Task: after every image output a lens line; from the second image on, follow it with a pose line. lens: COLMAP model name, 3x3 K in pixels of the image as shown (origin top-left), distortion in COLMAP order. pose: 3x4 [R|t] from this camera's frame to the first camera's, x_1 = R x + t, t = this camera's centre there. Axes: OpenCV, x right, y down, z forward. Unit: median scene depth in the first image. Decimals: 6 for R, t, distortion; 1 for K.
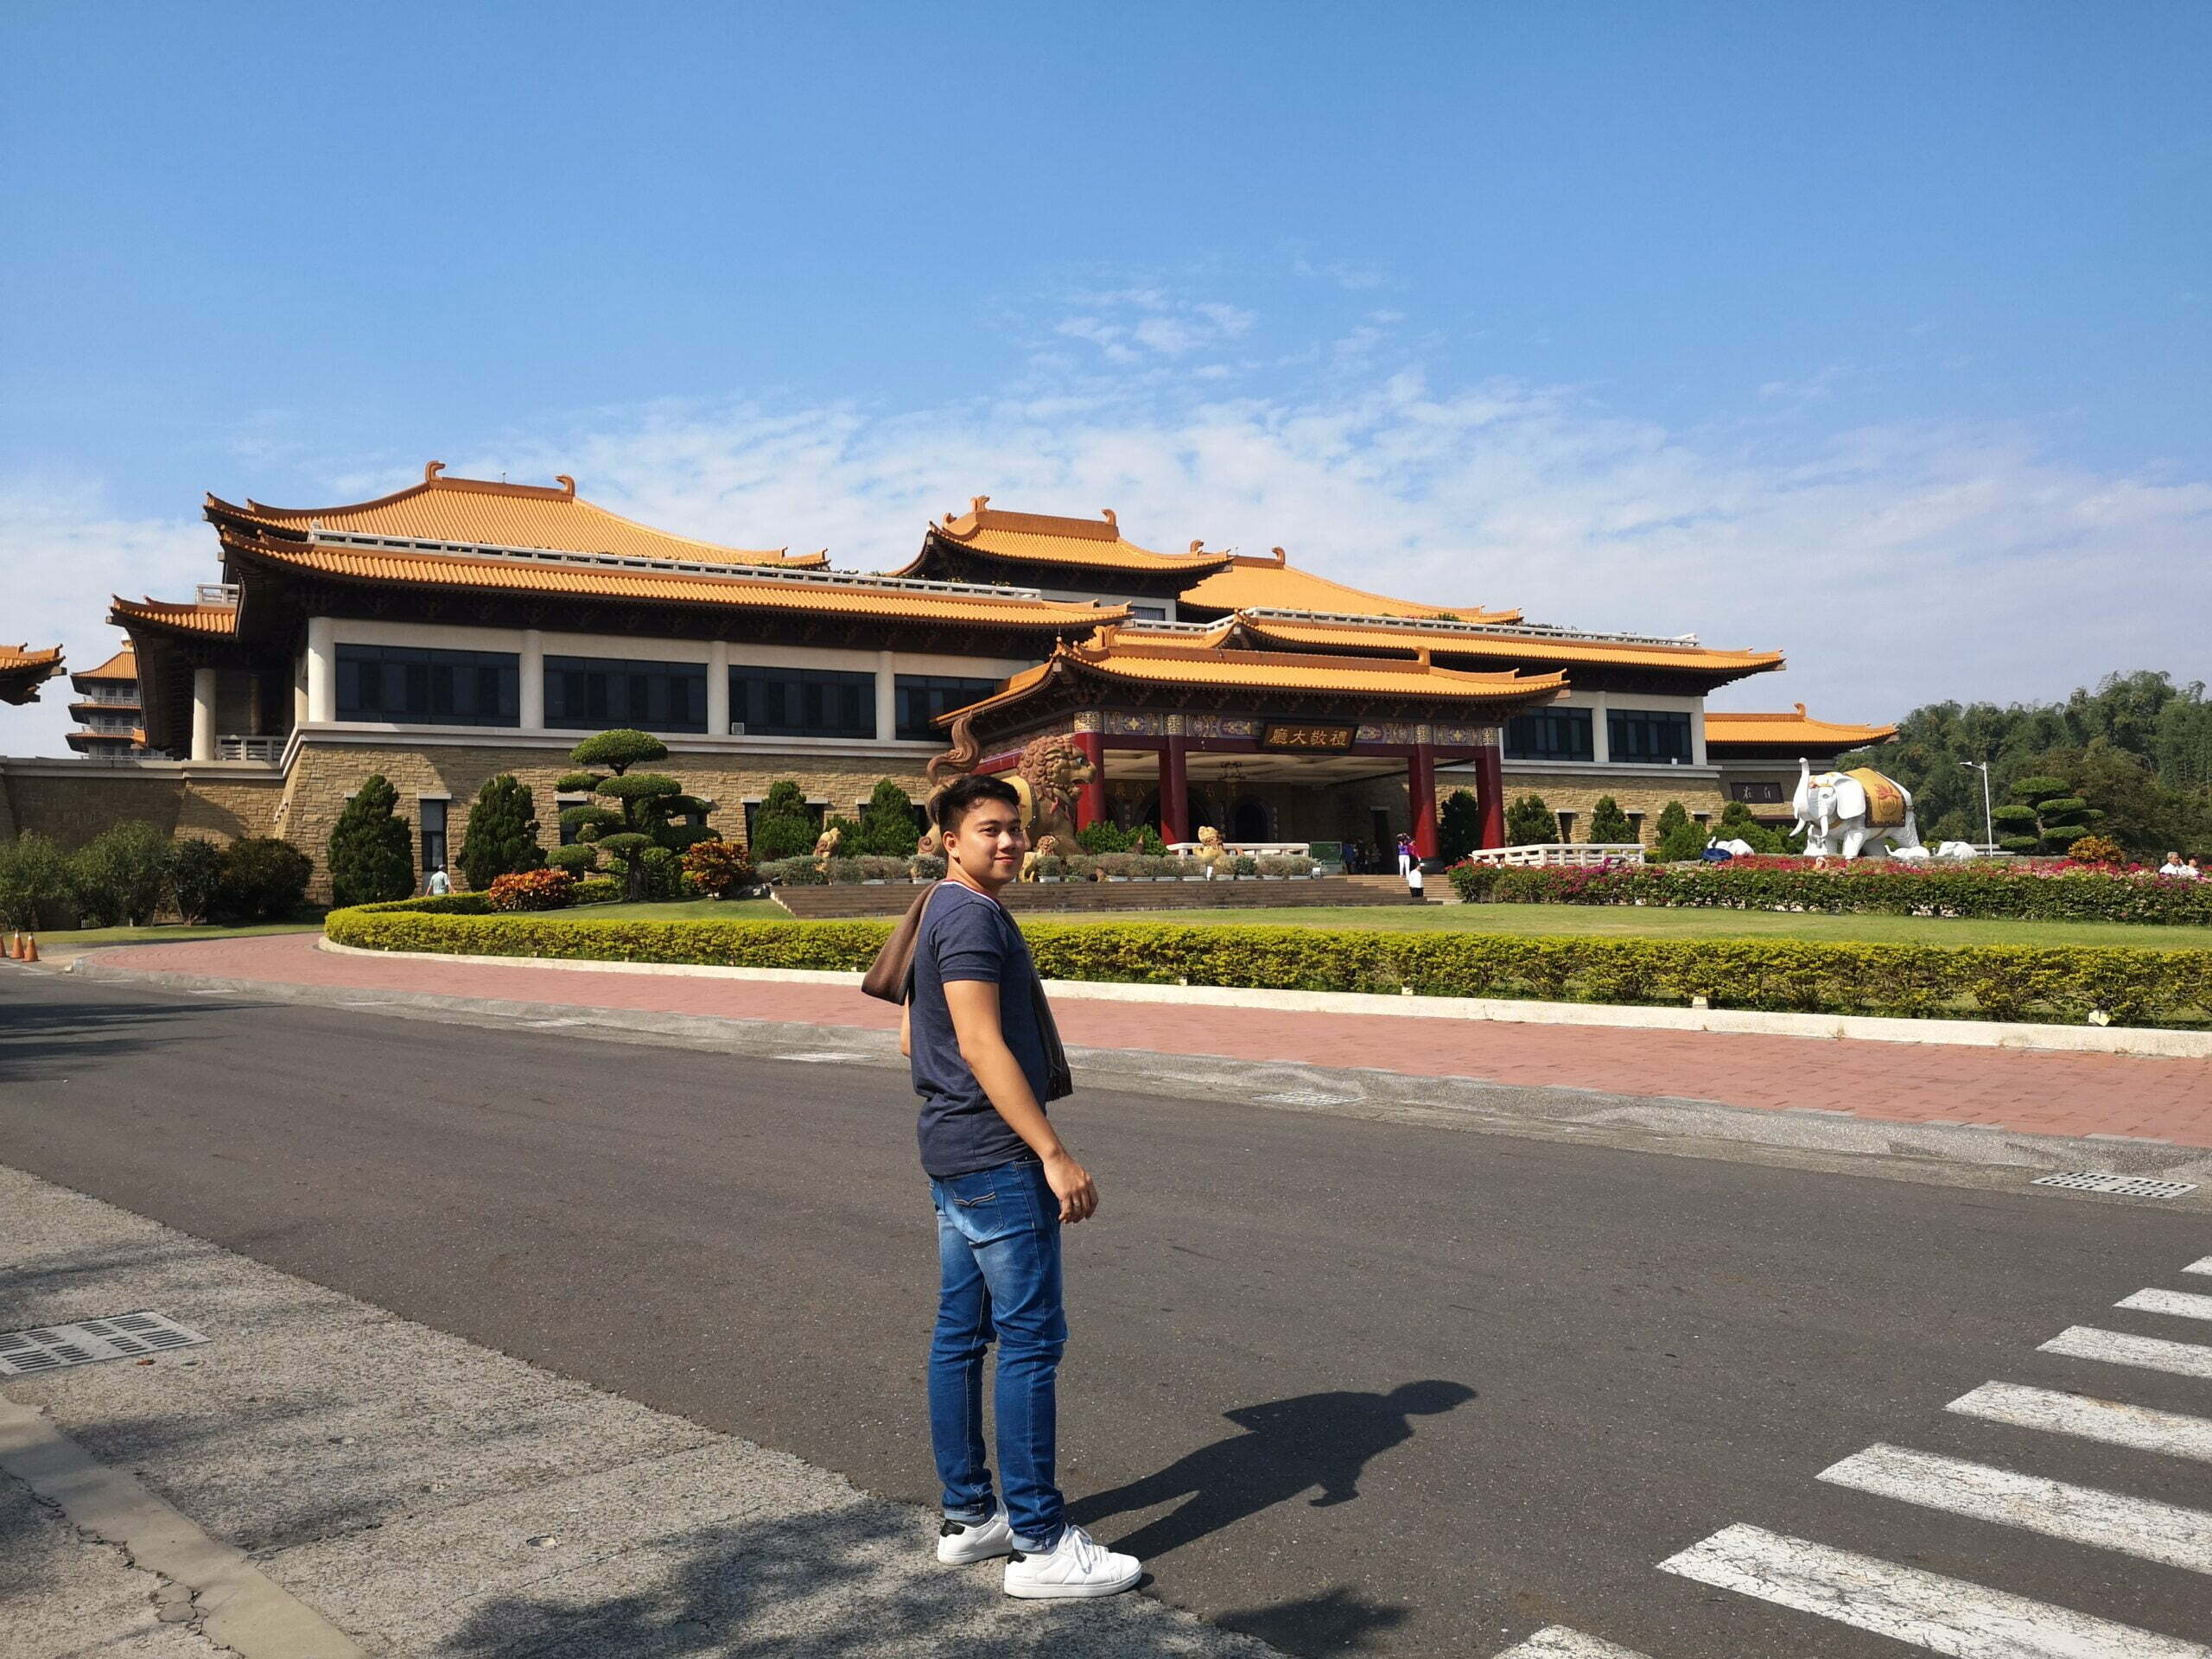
lens RADIAL K [[1788.5, 0, 1020.9], [0, 1788.5, 908.5], [0, 0, 1]] dist [0.073218, -0.062764]
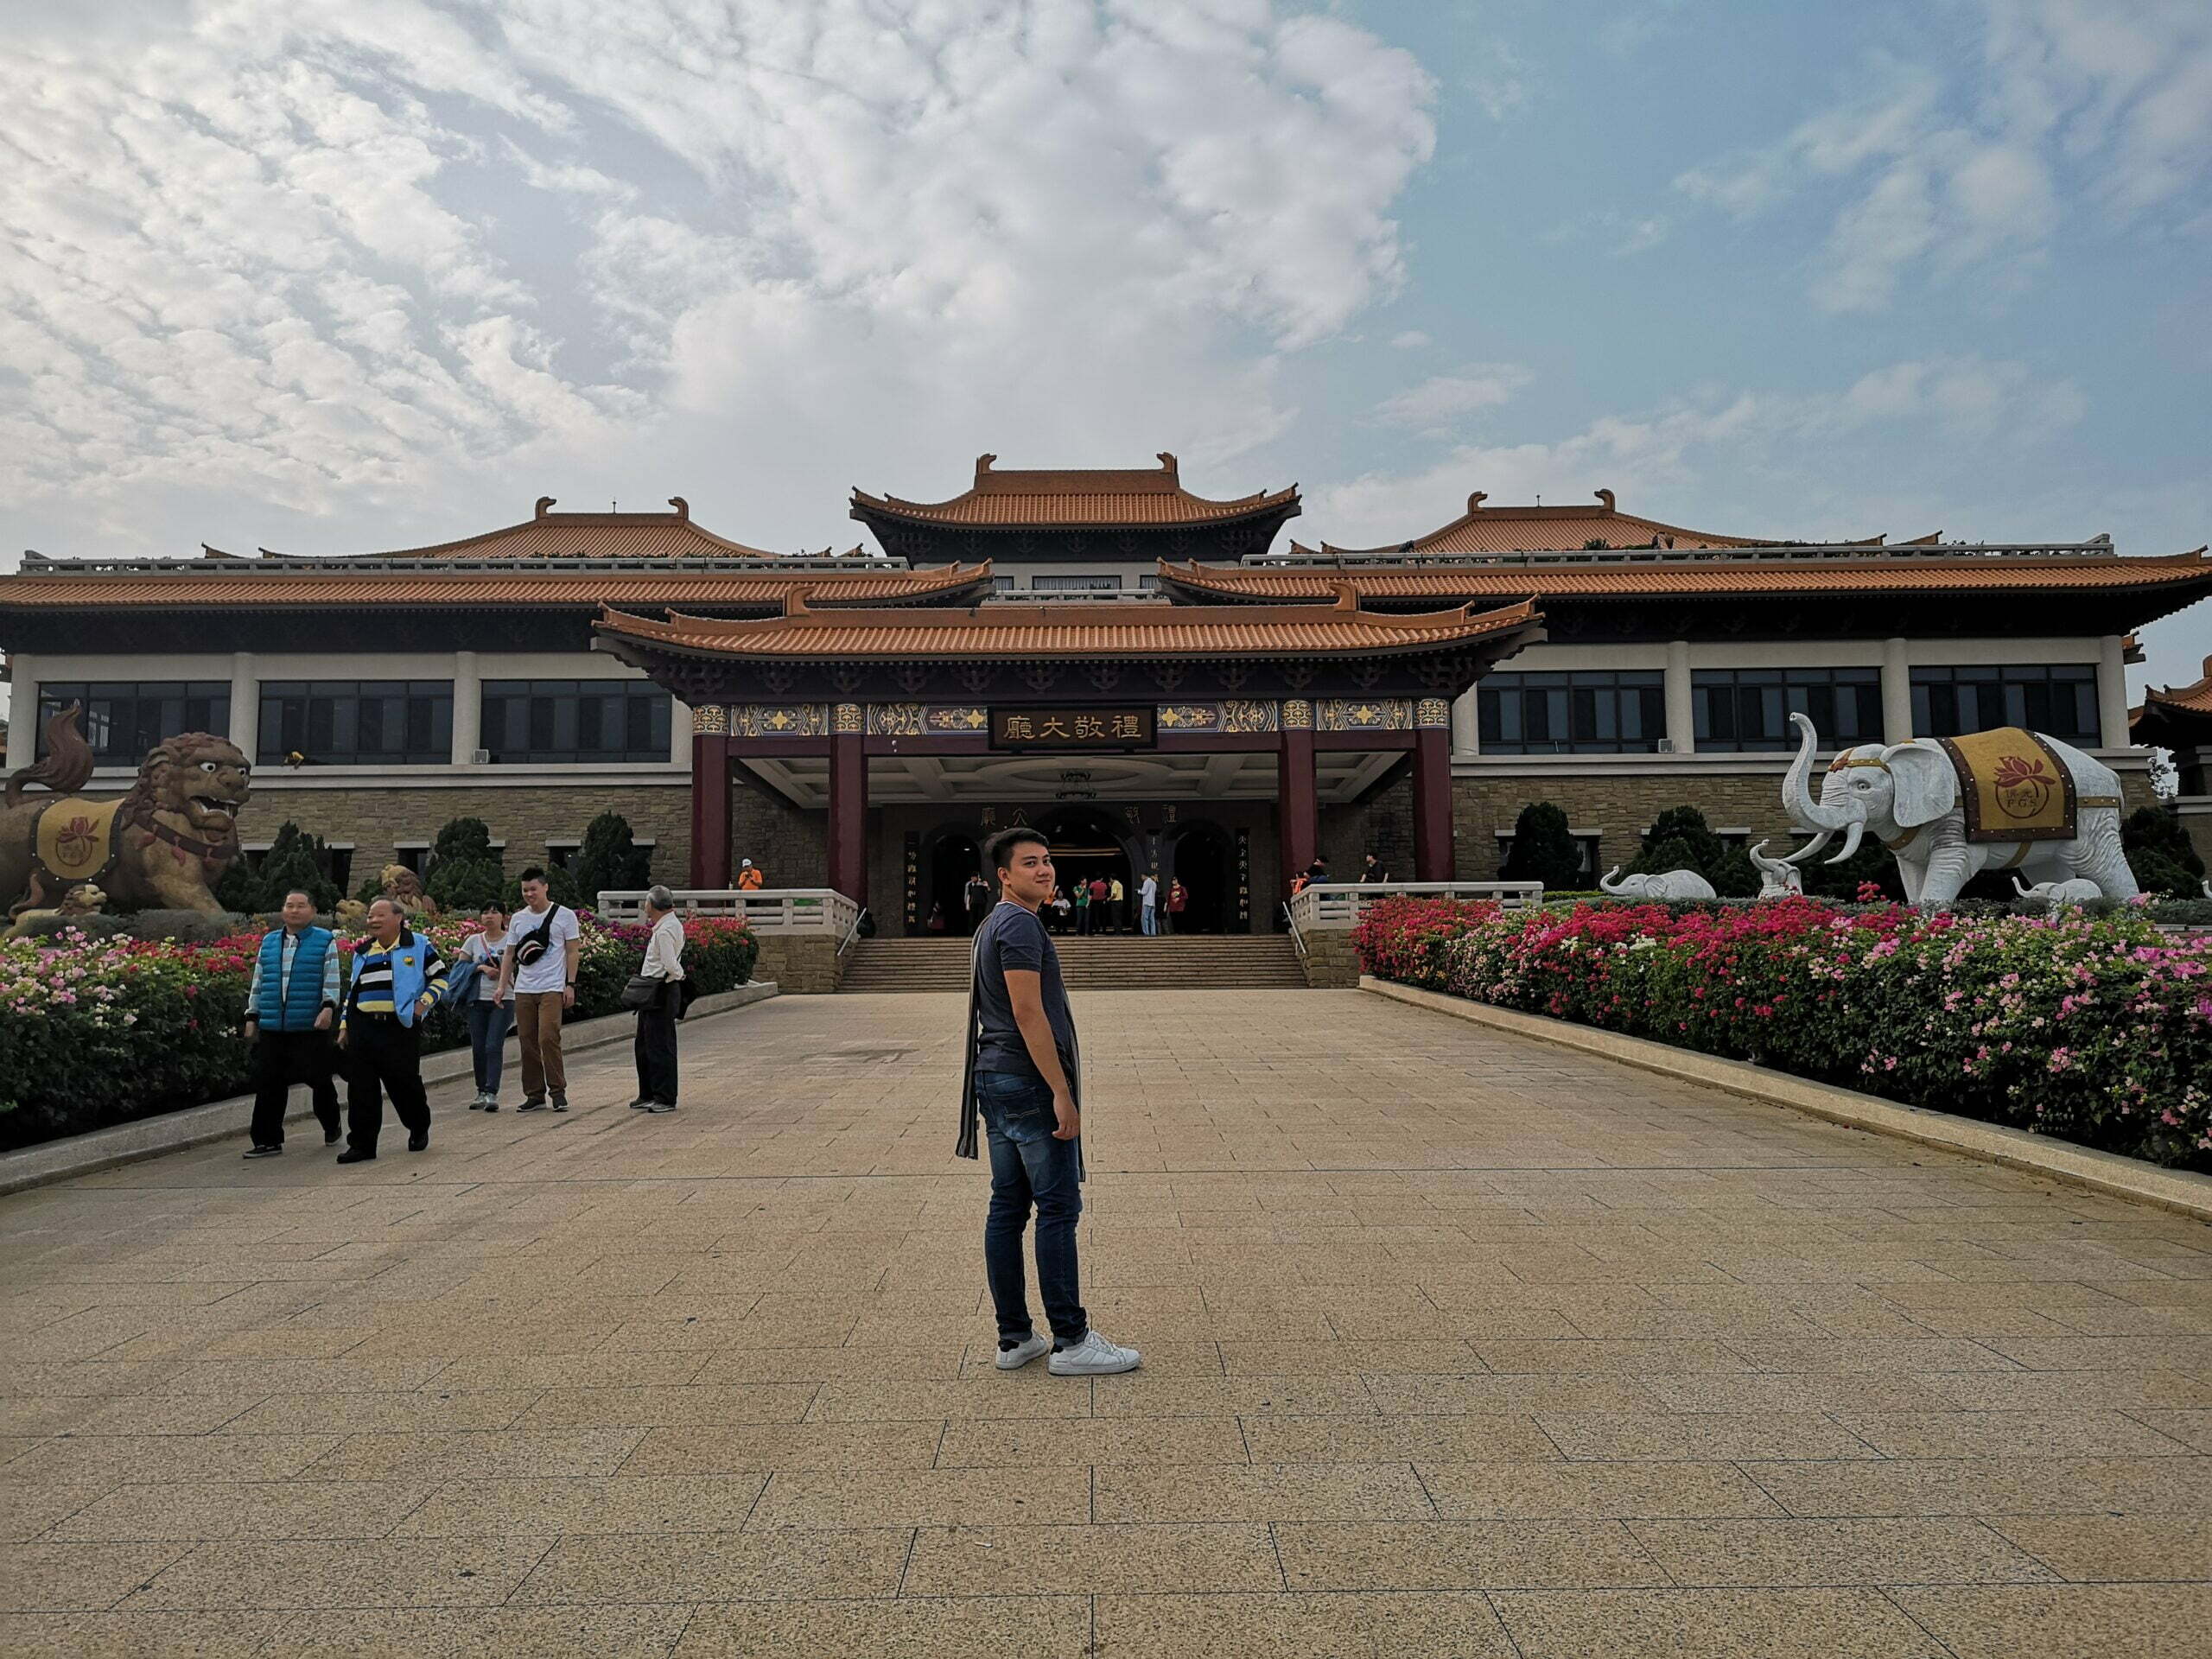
lens RADIAL K [[1738.9, 0, 1103.0], [0, 1738.9, 859.6], [0, 0, 1]] dist [0.091049, -0.055830]
pose [[0.889138, -0.022219, -0.457099, 0.441079], [-0.004560, 0.998341, -0.057398, -0.009795], [0.457616, 0.053119, 0.887562, 0.417886]]
